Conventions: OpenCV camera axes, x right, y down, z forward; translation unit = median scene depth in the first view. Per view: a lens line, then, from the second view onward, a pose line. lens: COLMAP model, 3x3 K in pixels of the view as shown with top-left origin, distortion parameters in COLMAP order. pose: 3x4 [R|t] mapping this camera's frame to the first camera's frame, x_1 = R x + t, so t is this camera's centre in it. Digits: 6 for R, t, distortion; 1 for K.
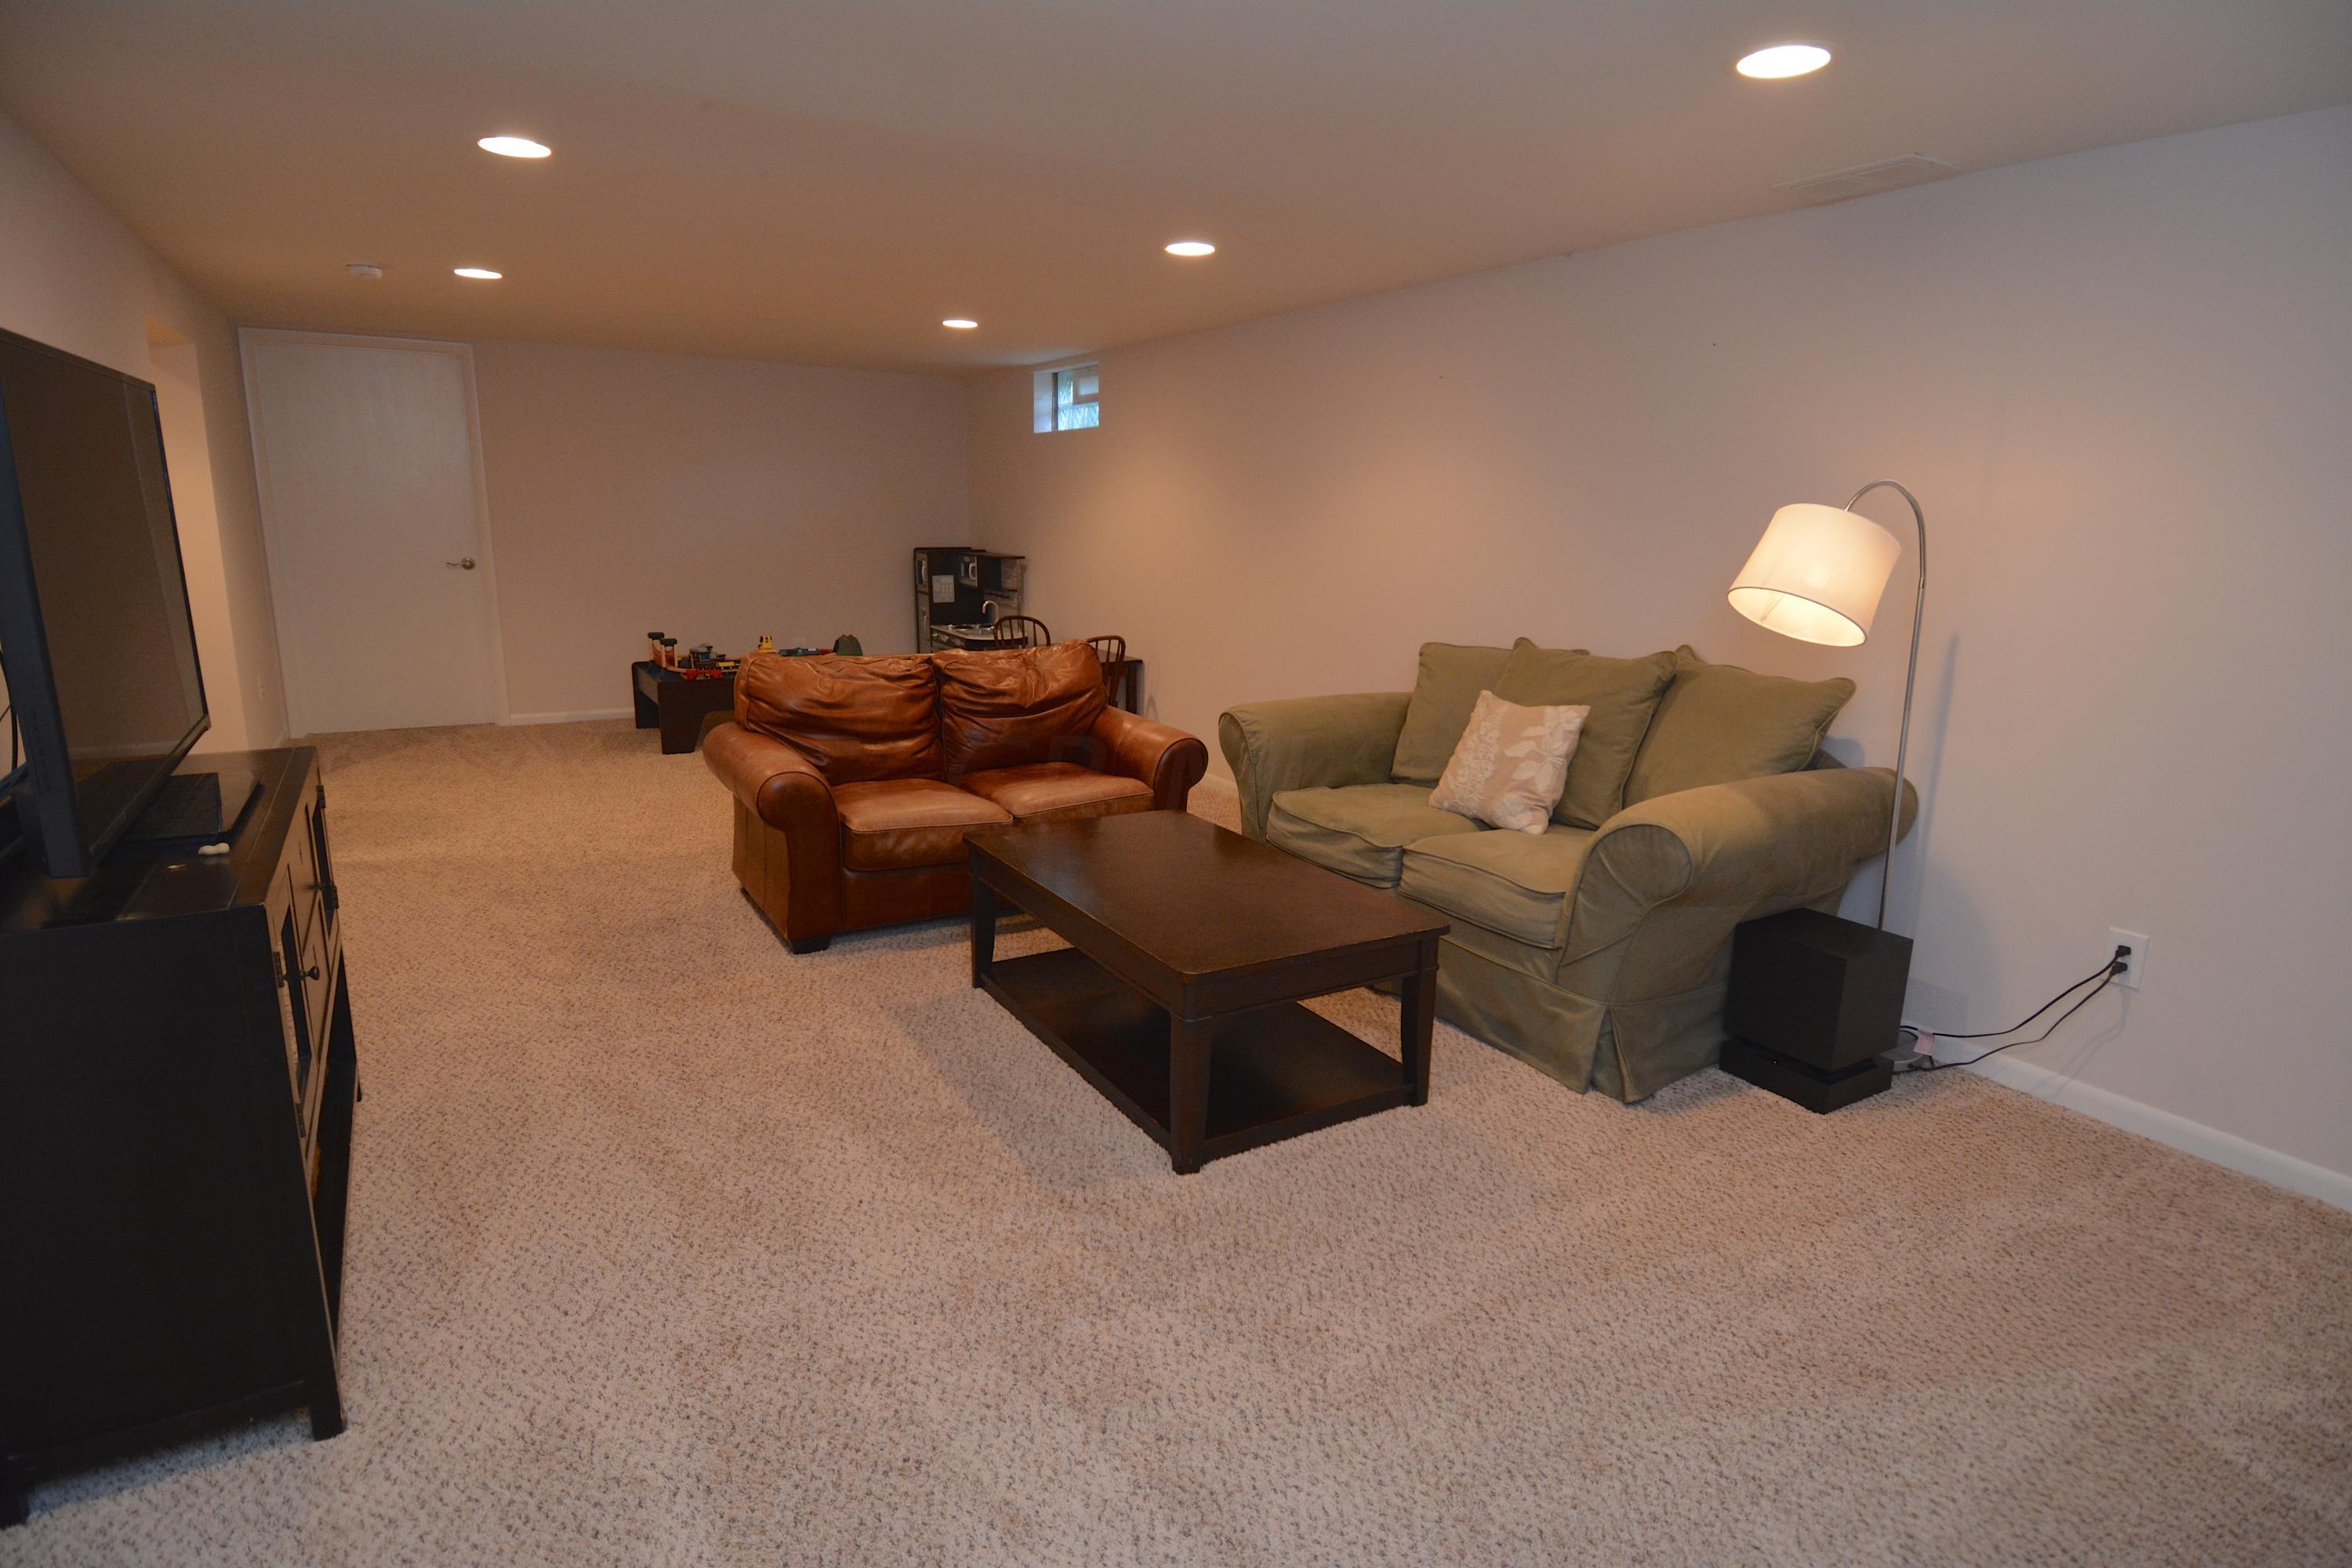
lens RADIAL K [[1208.6, 0, 1176.0], [0, 1208.6, 784.0], [0, 0, 1]] dist [0.047848, -0.053334]
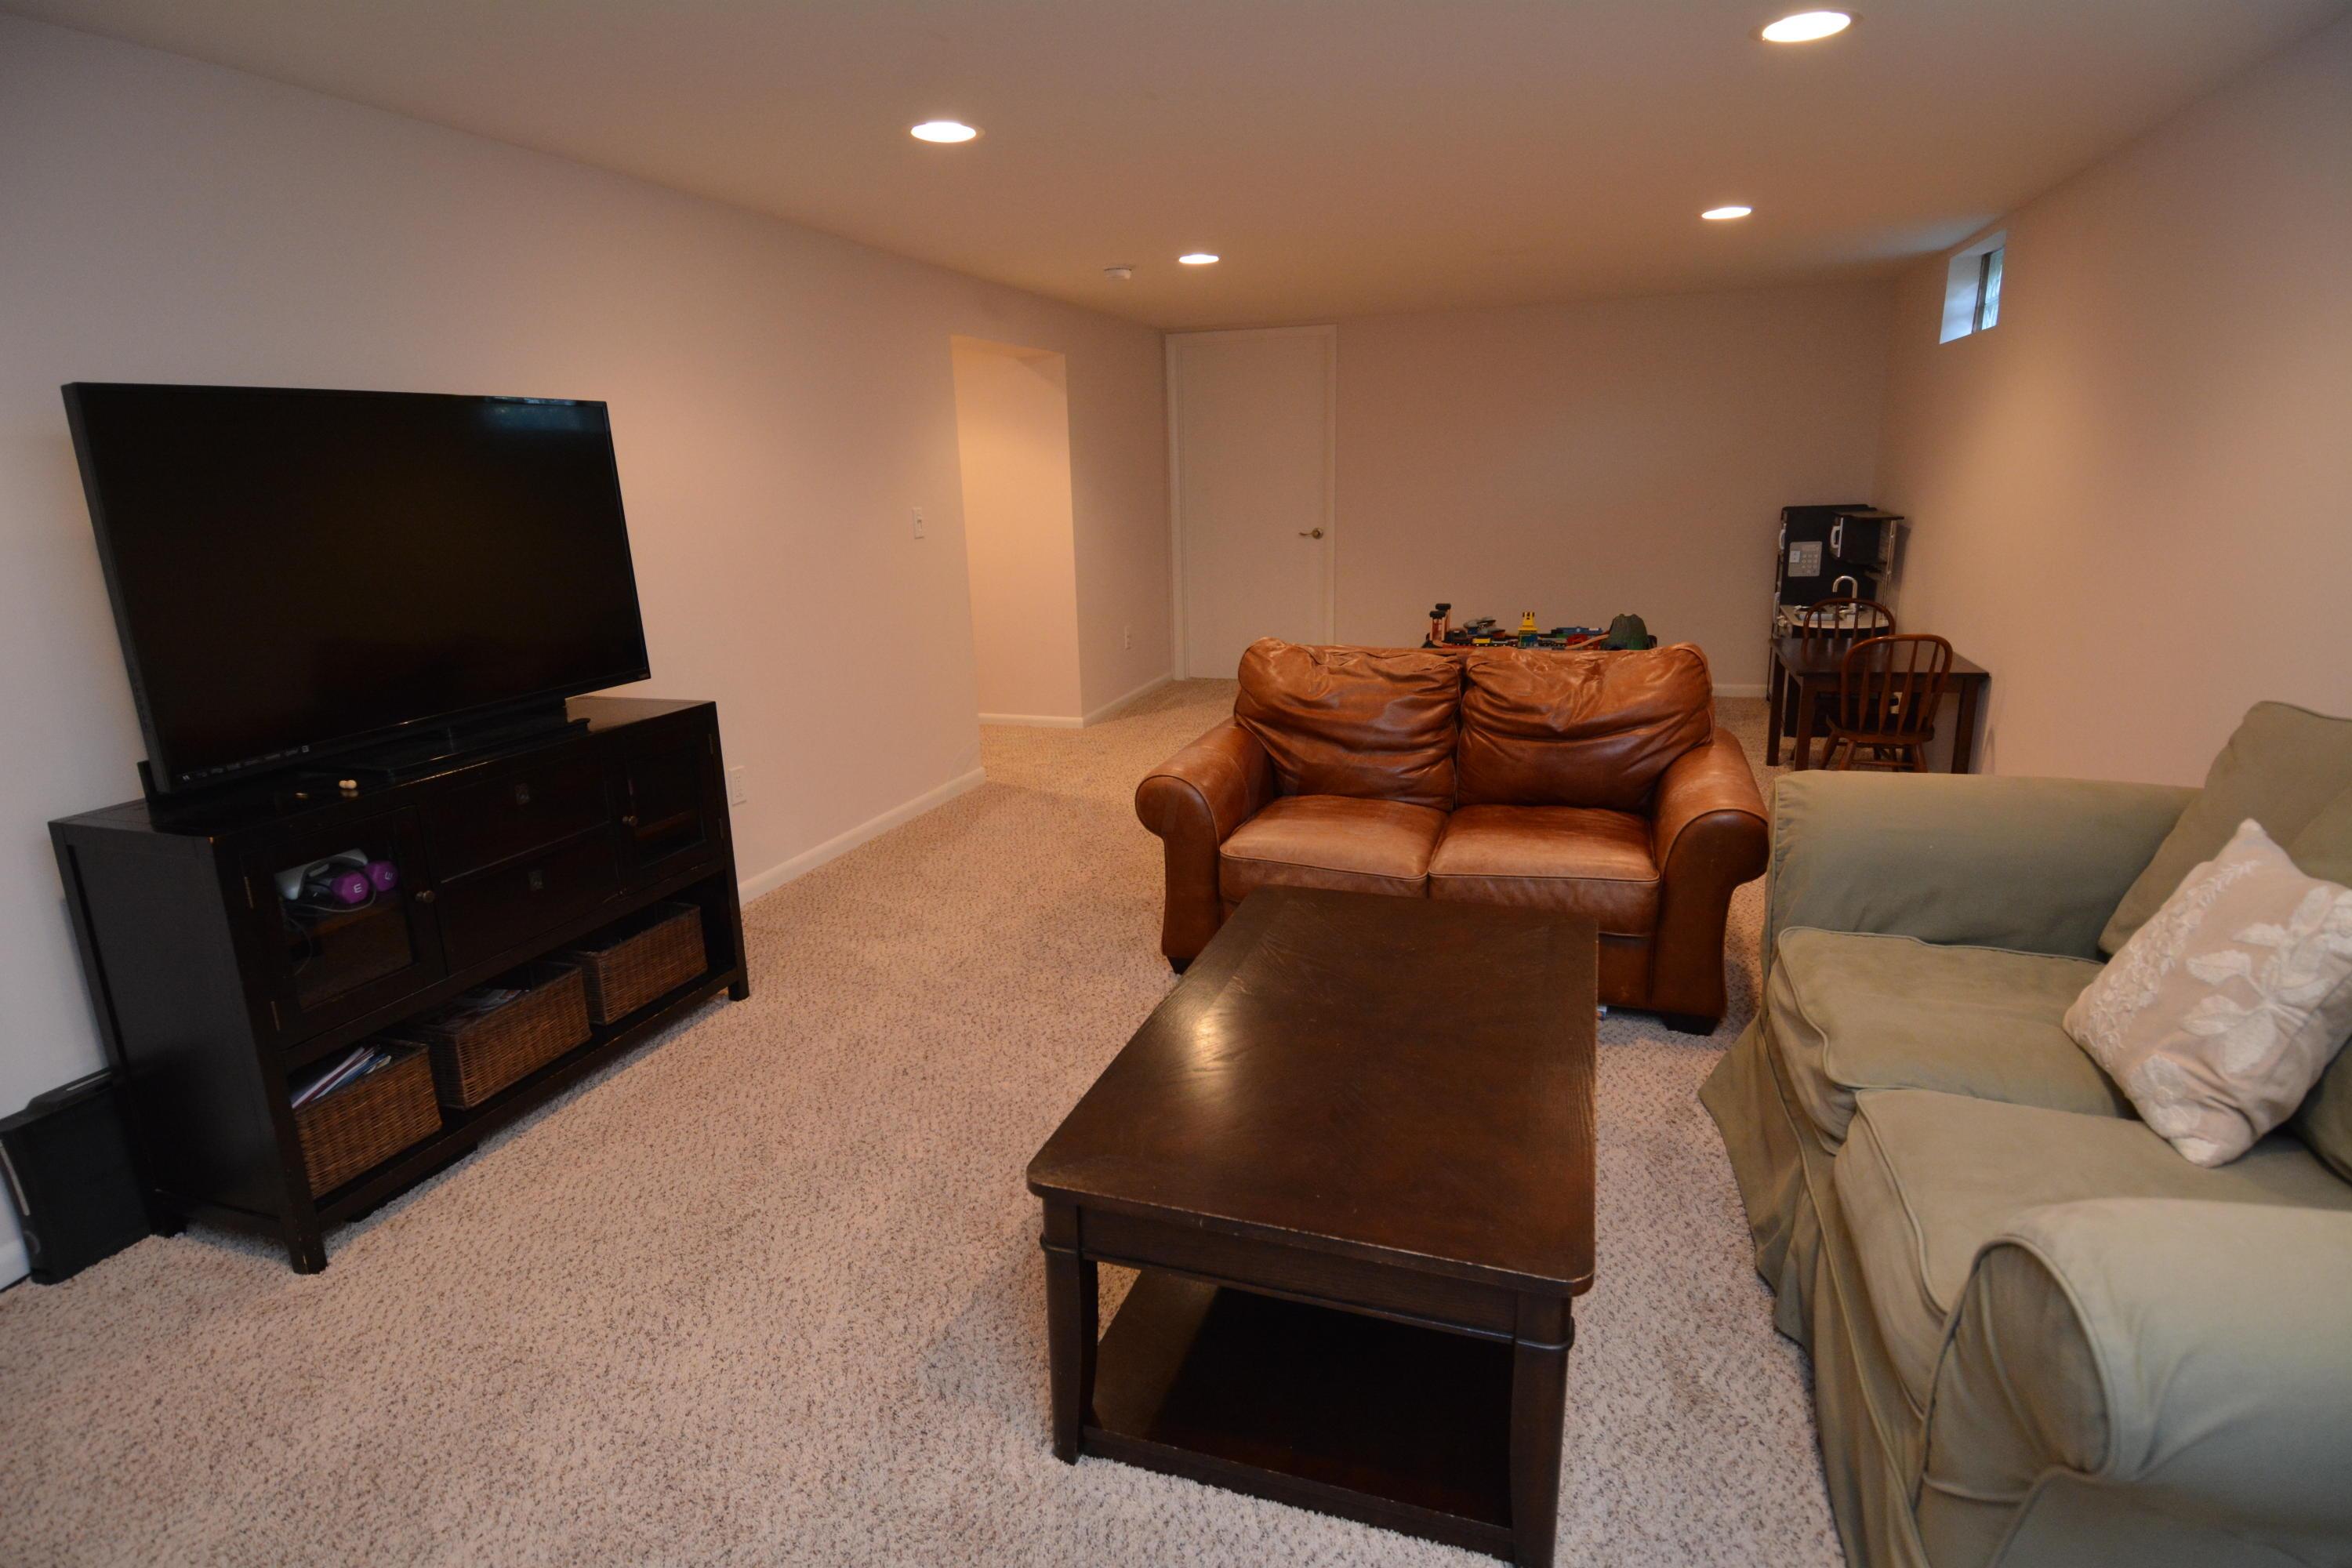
lens RADIAL K [[1208.6, 0, 1176.0], [0, 1208.6, 784.0], [0, 0, 1]] dist [0.047848, -0.053334]
pose [[0.649689, 0.152263, -0.744795, 0.292006], [-0.127028, 0.987705, 0.091116, -0.070880], [0.749512, 0.035413, 0.661043, 0.337064]]
